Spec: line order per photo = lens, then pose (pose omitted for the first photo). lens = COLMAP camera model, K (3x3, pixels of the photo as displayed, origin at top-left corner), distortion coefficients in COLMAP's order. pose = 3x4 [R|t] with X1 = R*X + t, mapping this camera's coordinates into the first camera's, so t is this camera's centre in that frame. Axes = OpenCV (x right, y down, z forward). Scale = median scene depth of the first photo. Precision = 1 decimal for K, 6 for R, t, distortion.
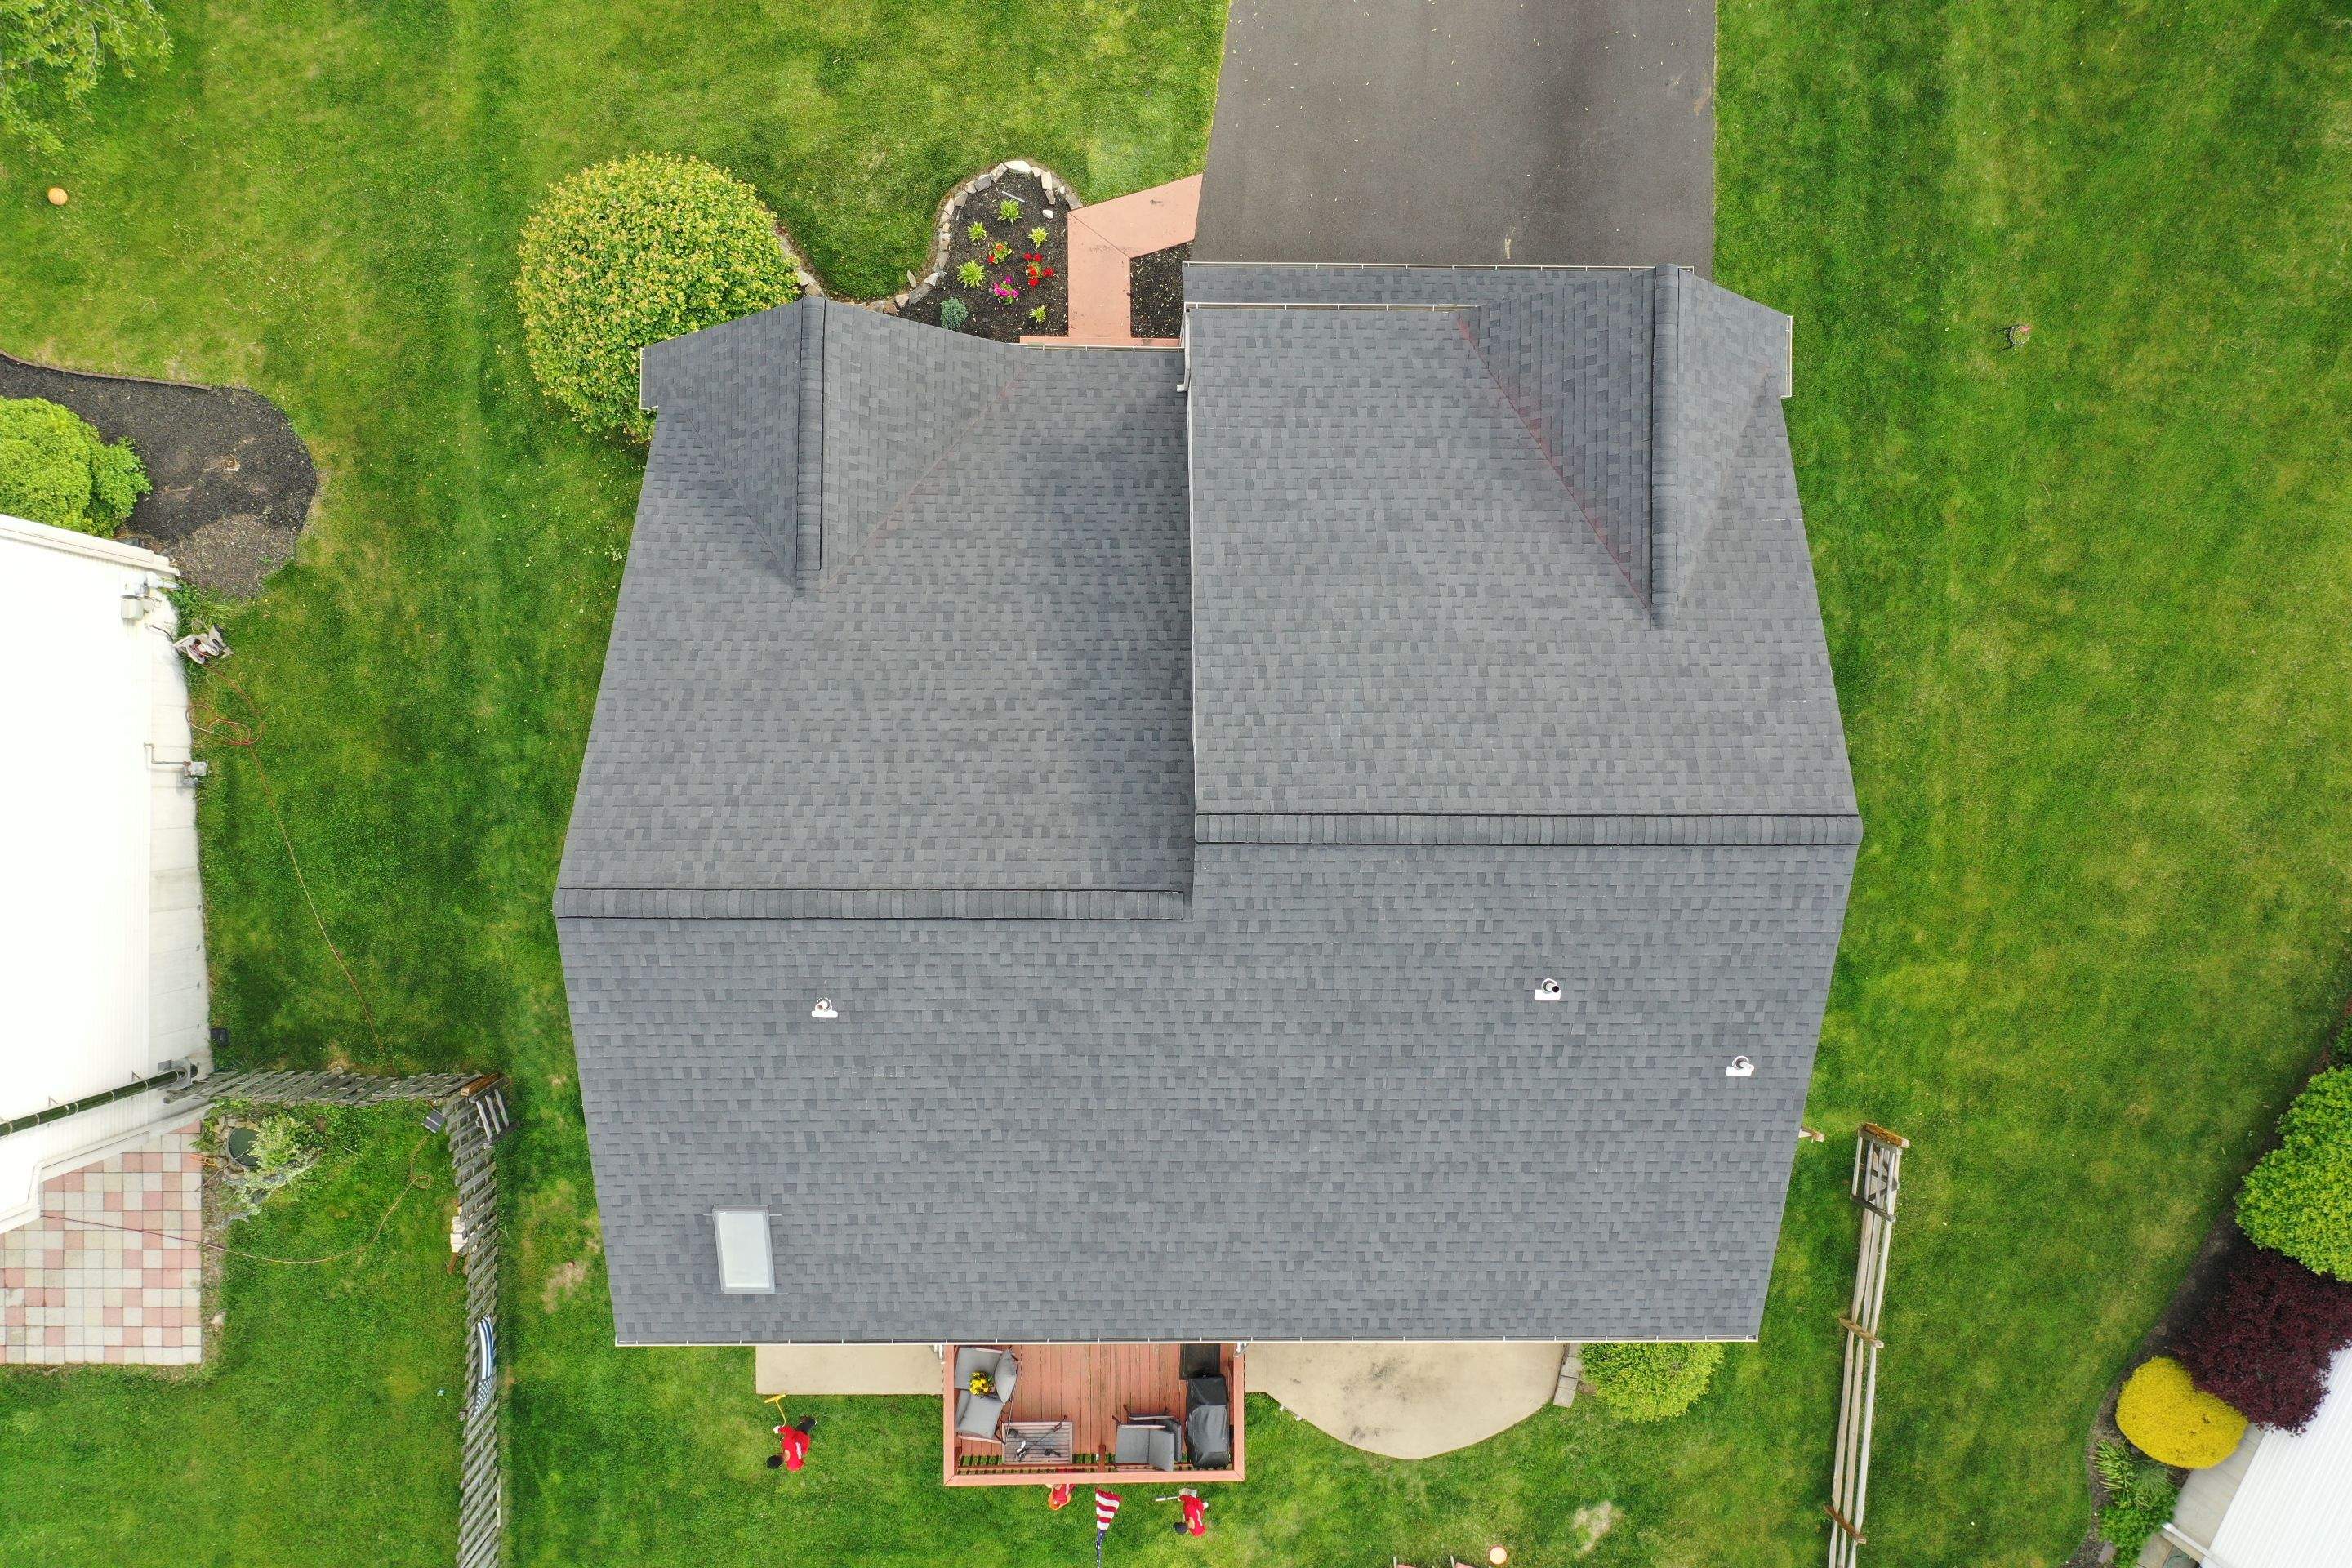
lens RADIAL K [[1830.3, 0, 1176.0], [0, 1830.3, 784.0], [0, 0, 1]] dist [0.006828, 0.002104]
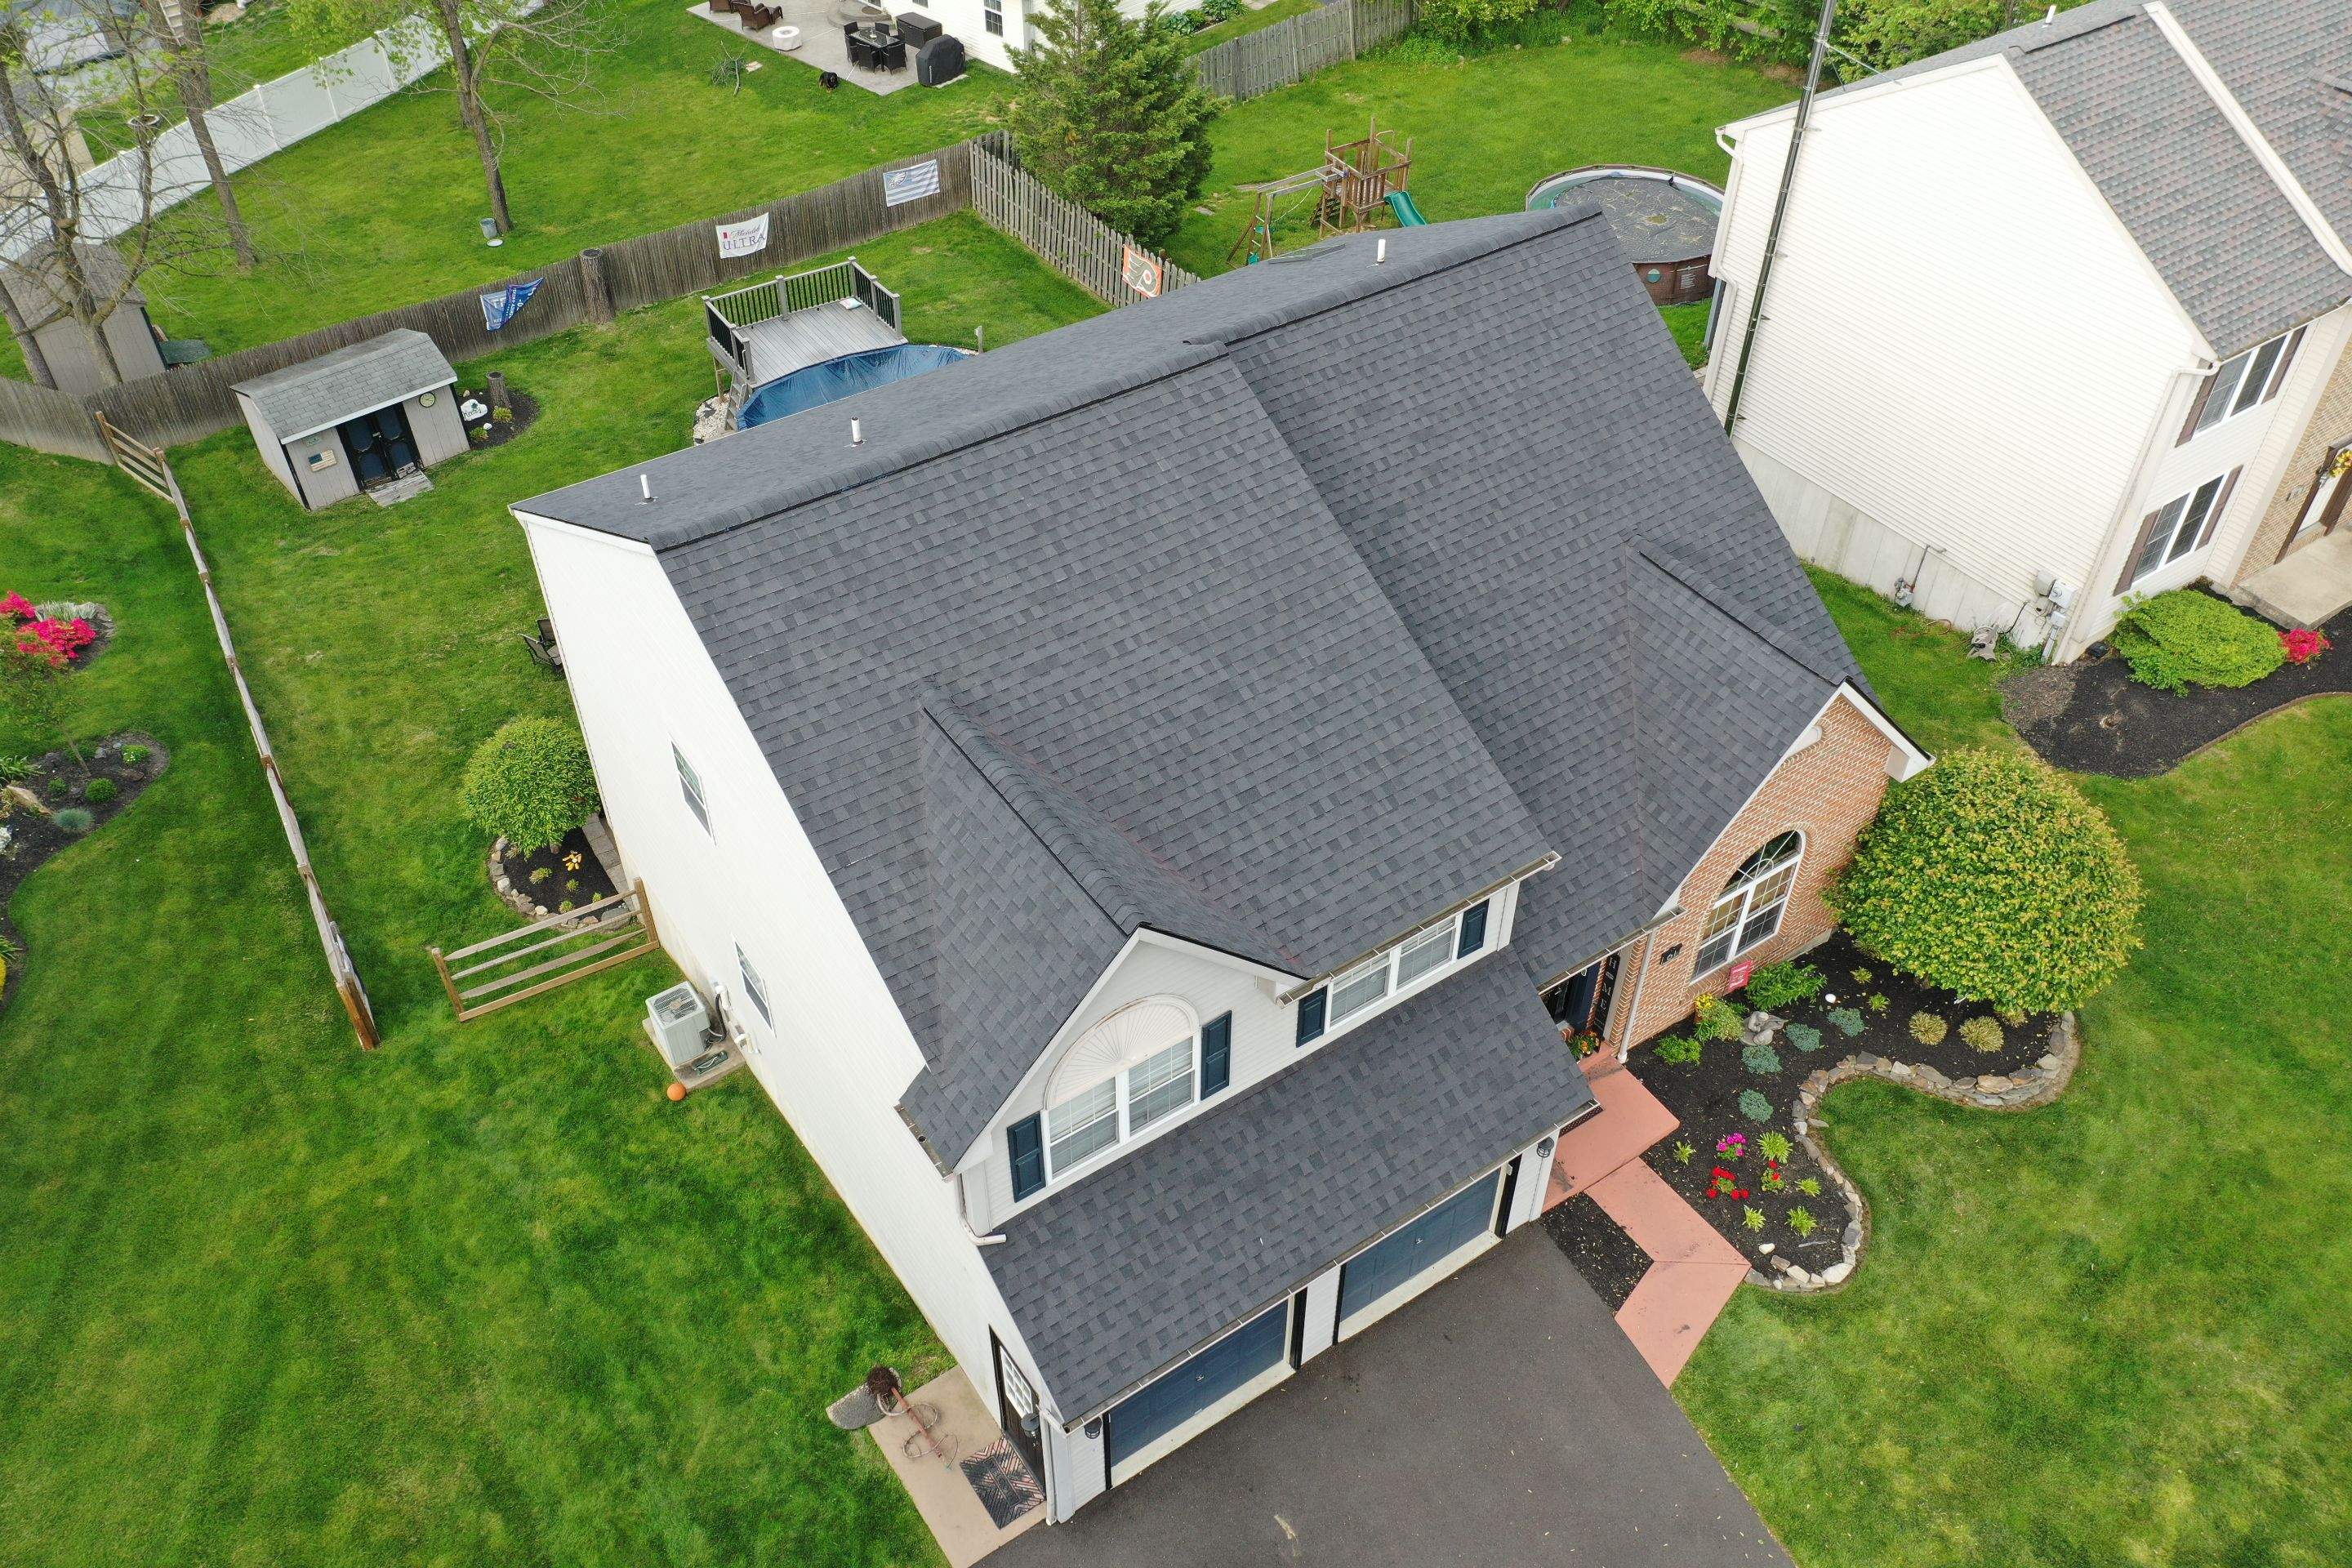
lens RADIAL K [[1830.3, 0, 1176.0], [0, 1830.3, 784.0], [0, 0, 1]] dist [0.006828, 0.002104]
pose [[-0.825591, 0.360324, -0.434242, 0.538484], [-0.563685, -0.561661, 0.605637, -0.687497], [-0.025672, 0.744784, 0.666812, 0.404361]]
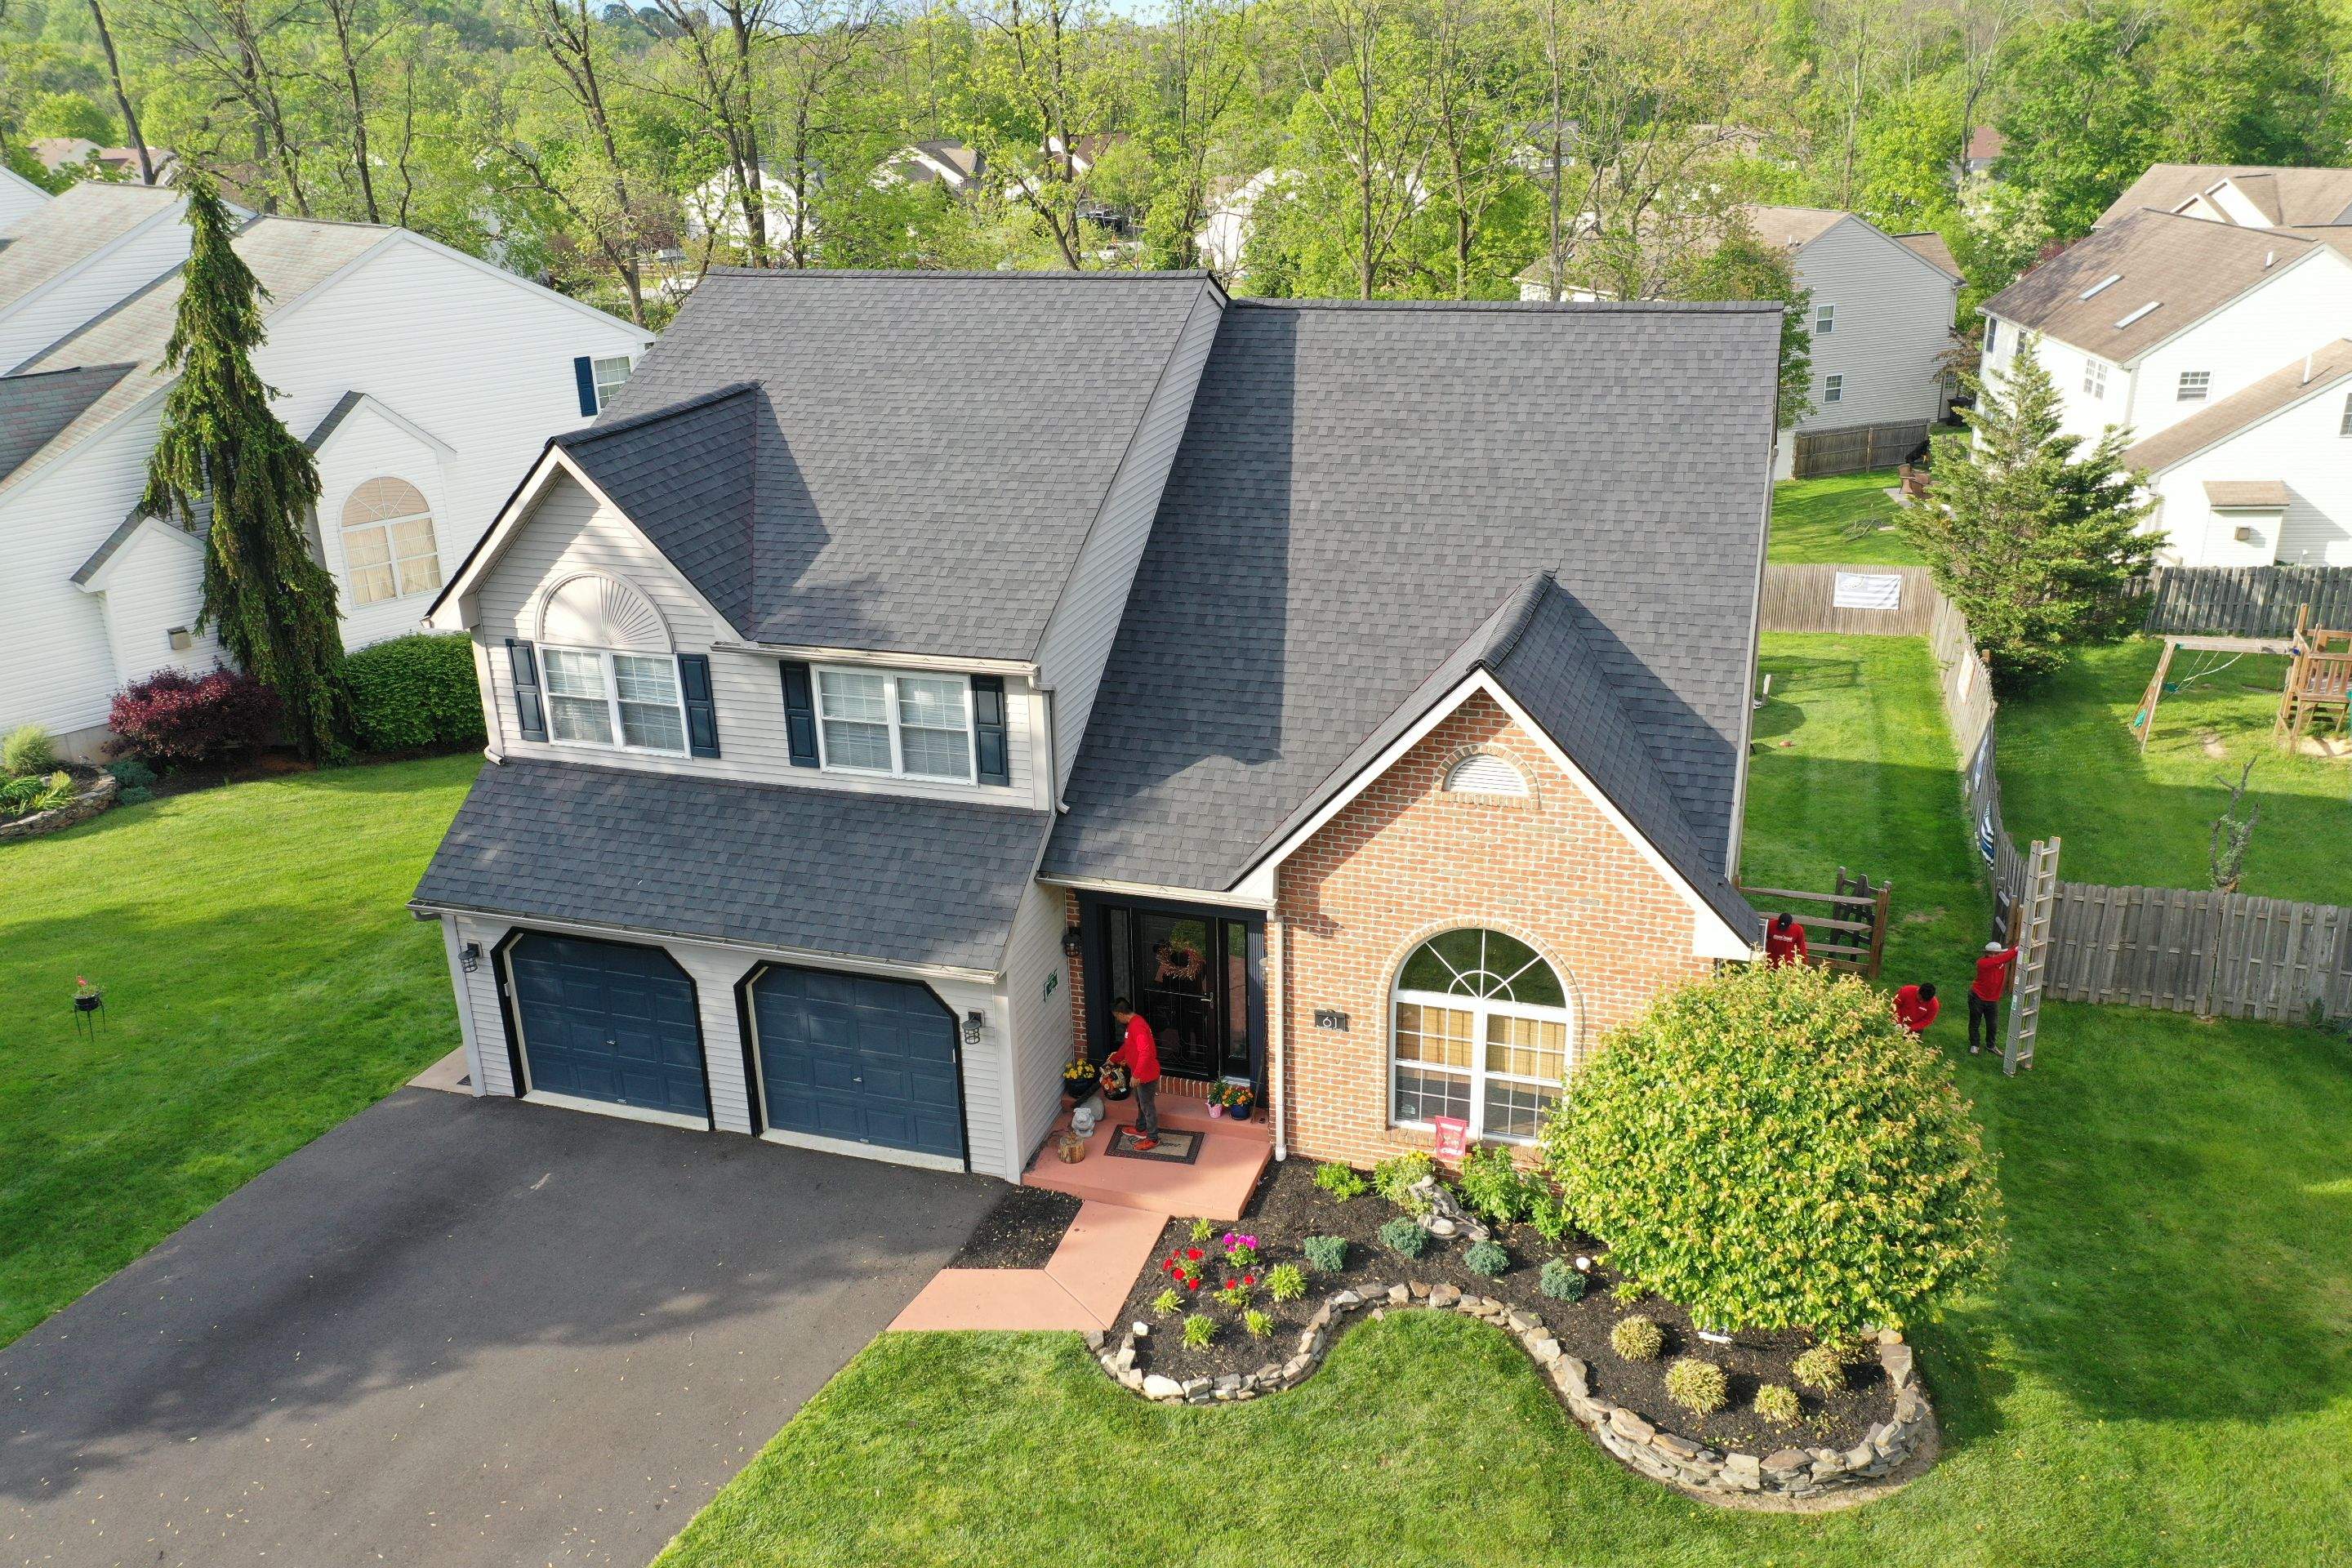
lens RADIAL K [[1851.5, 0, 1176.0], [0, 1851.5, 784.0], [0, 0, 1]] dist [-0.002770, 0.008260]
pose [[-0.951011, -0.113300, 0.287648, -0.308371], [0.309157, -0.349098, 0.884620, -1.019600], [0.000190, 0.930212, 0.367023, 0.763329]]
